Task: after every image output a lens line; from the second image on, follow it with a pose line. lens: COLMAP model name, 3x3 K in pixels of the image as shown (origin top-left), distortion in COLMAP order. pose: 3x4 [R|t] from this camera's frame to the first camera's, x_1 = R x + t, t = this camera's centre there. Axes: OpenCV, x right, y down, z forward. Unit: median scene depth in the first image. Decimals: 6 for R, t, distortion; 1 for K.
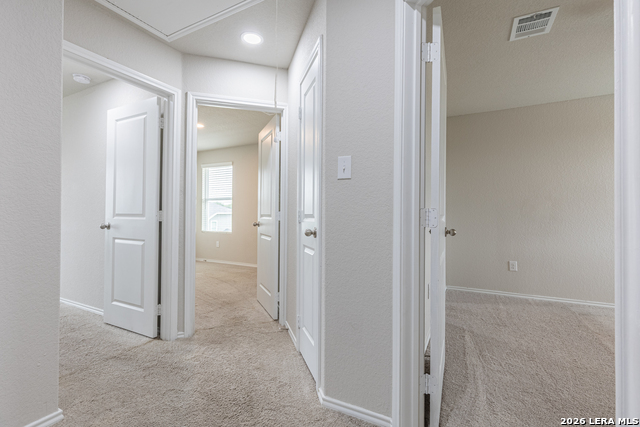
lens RADIAL K [[287.5, 0, 321.4], [0, 287.5, 212.6], [0, 0, 1]] dist [0.004194, 0.000187]
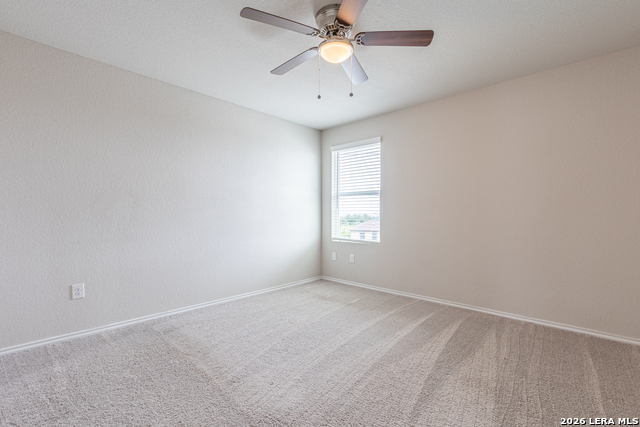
lens RADIAL K [[287.5, 0, 321.4], [0, 287.5, 212.6], [0, 0, 1]] dist [0.004194, 0.000187]
pose [[0.262992, 0.009771, 0.964749, 0.194763], [-0.007882, 0.999937, -0.007979, 0.005055], [-0.964766, -0.005505, 0.263052, 0.327759]]
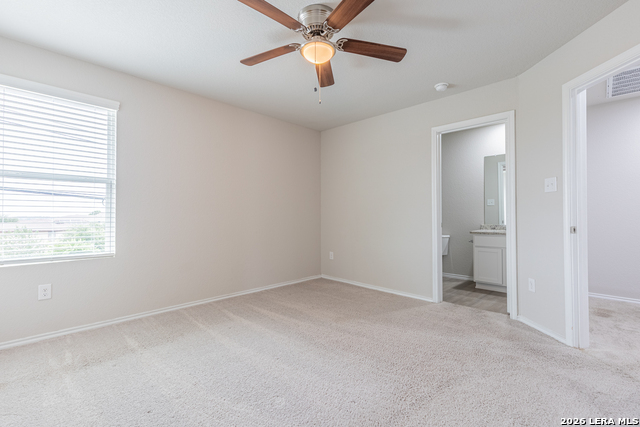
lens RADIAL K [[287.5, 0, 321.4], [0, 287.5, 212.6], [0, 0, 1]] dist [0.004194, 0.000187]
pose [[-0.963130, -0.002593, 0.269024, 0.652548], [-0.006808, 0.999868, -0.014736, 0.006806], [-0.268950, -0.016024, -0.963021, 1.114221]]
